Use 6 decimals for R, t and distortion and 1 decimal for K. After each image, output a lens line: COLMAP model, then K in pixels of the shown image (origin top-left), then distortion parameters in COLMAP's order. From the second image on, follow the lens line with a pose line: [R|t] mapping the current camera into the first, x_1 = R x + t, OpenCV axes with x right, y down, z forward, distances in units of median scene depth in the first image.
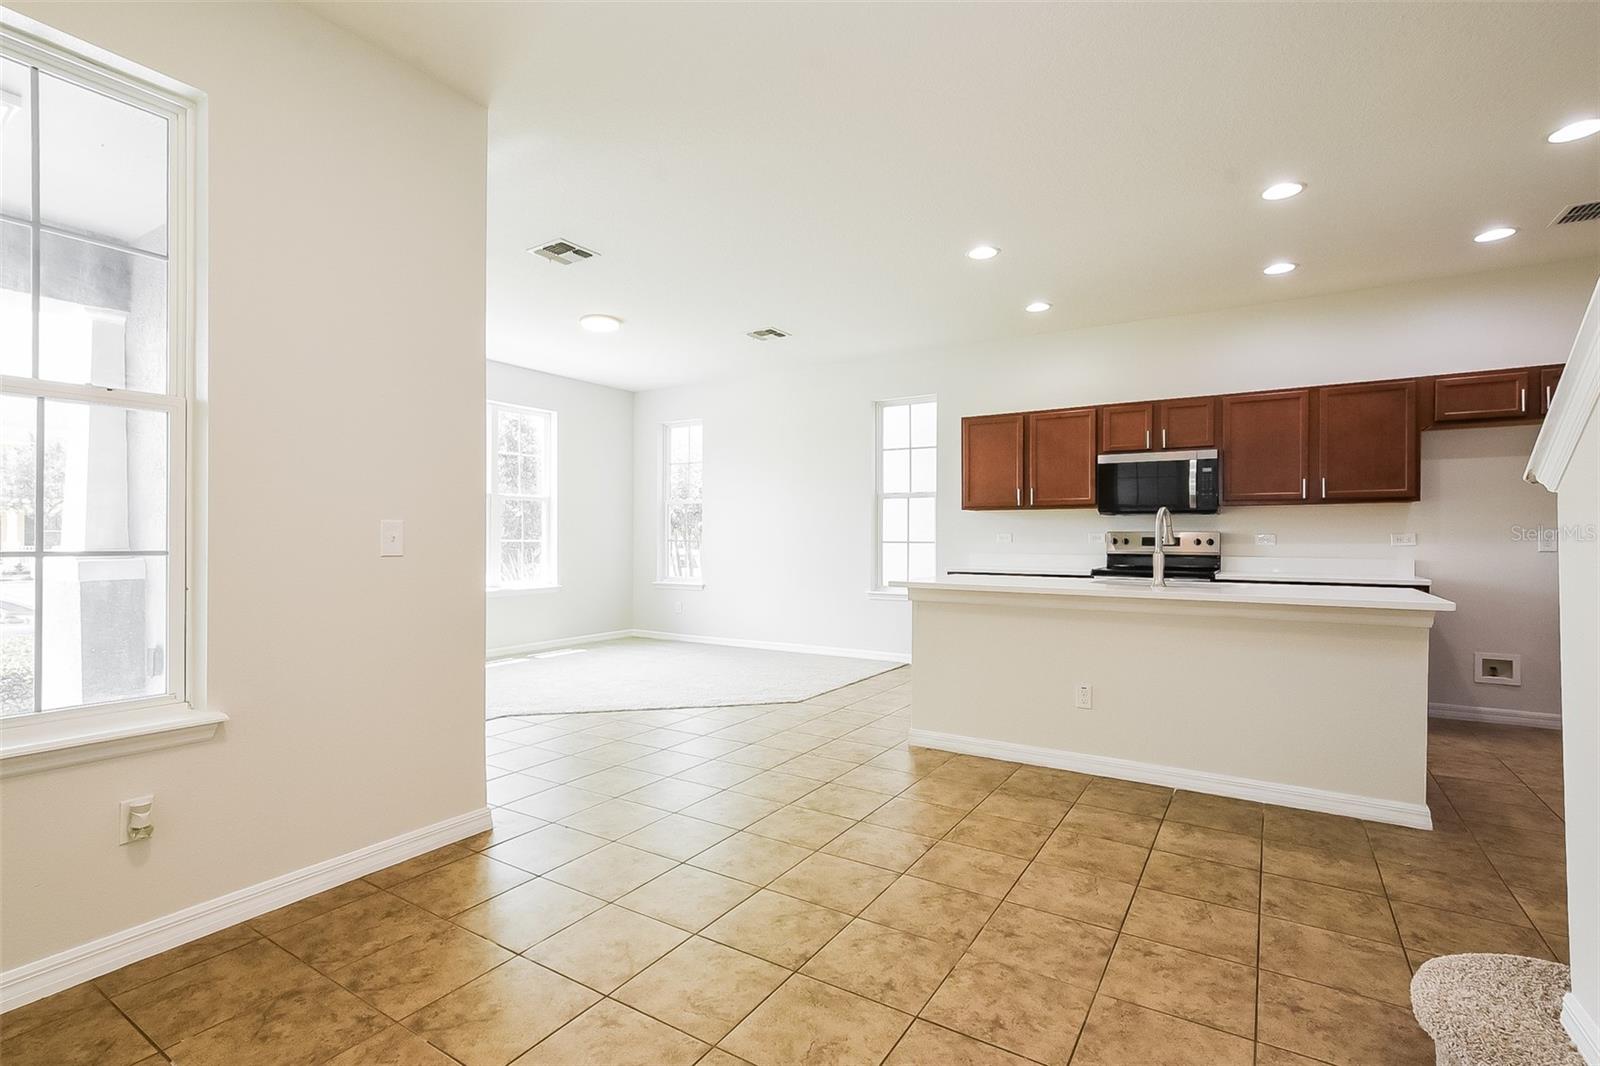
lens RADIAL K [[733.2, 0, 797.8], [0, 733.2, 538.6], [0, 0, 1]] dist [-0.000853, -0.000712]
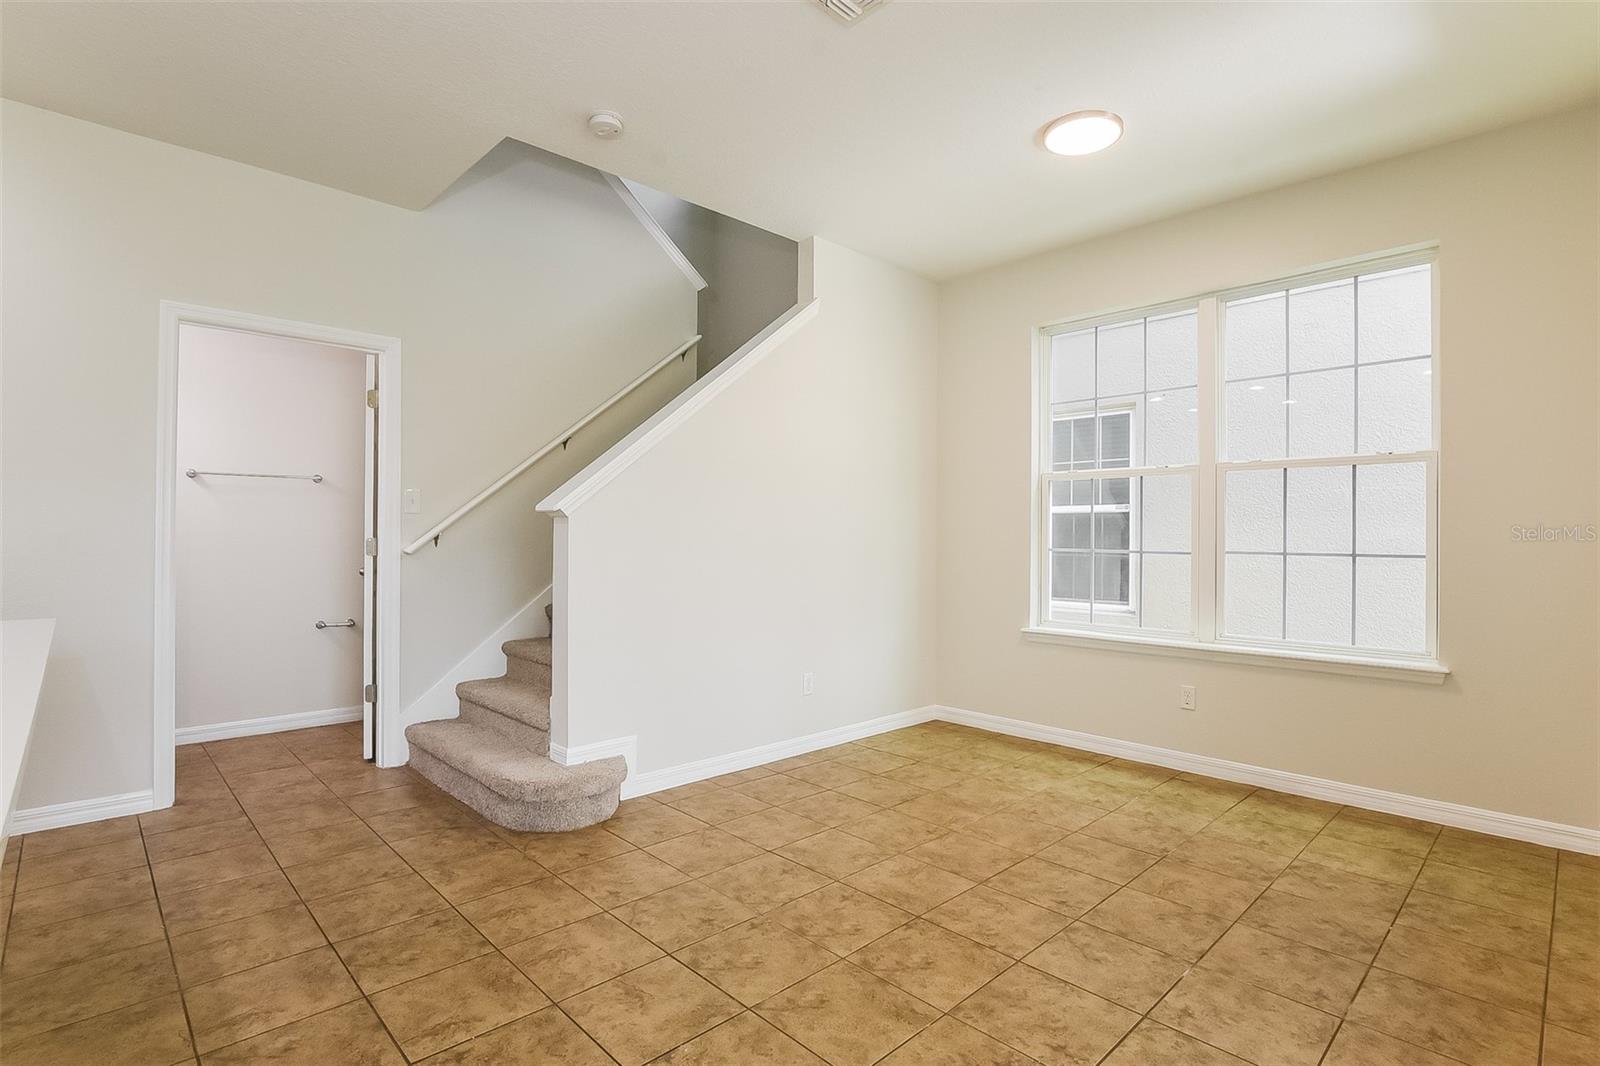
lens RADIAL K [[774.0, 0, 800.0], [0, 774.0, 533.0], [0, 0, 1]] dist [-0.004027, -0.001246]
pose [[-0.971790, -0.008698, 0.235687, -0.041891], [-0.010017, 0.999940, -0.004401, -0.004408], [-0.235634, -0.006637, -0.971819, 0.899936]]
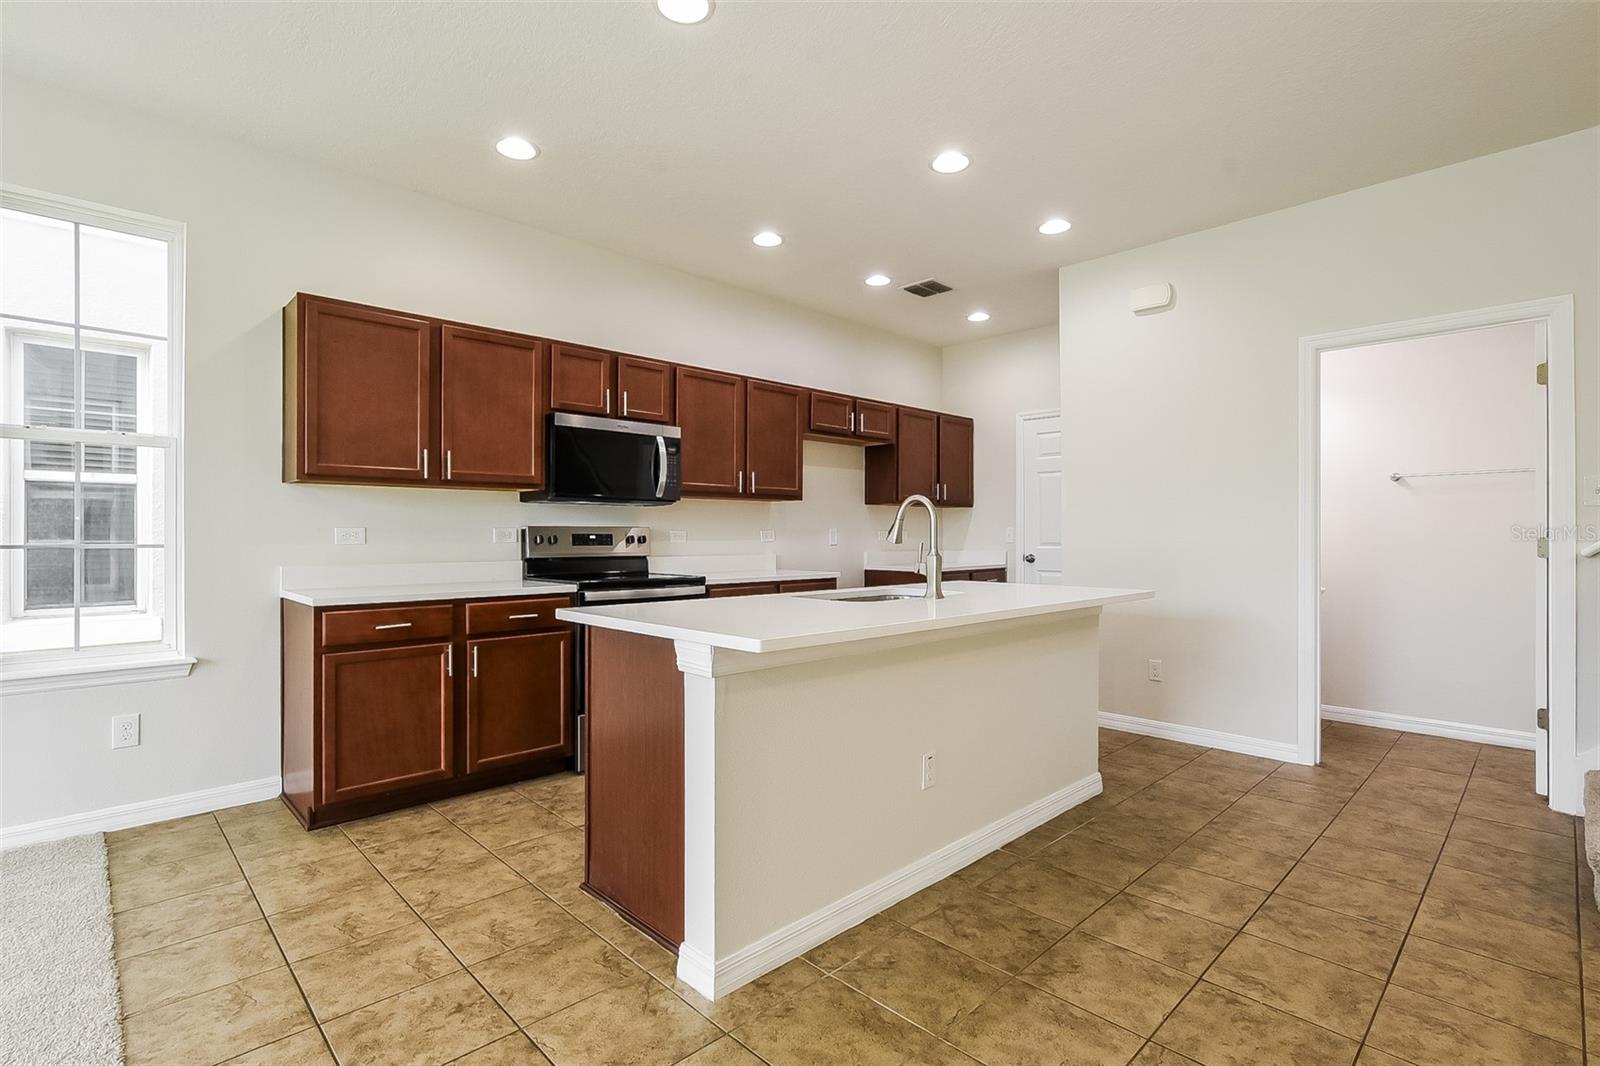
lens RADIAL K [[757.8, 0, 765.9], [0, 757.8, 531.5], [0, 0, 1]] dist [-0.001193, 0.000945]
pose [[0.247528, -0.000280, 0.968881, -0.243468], [0.002371, 0.999997, -0.000317, -0.004338], [-0.968878, 0.002375, 0.247528, 0.724874]]
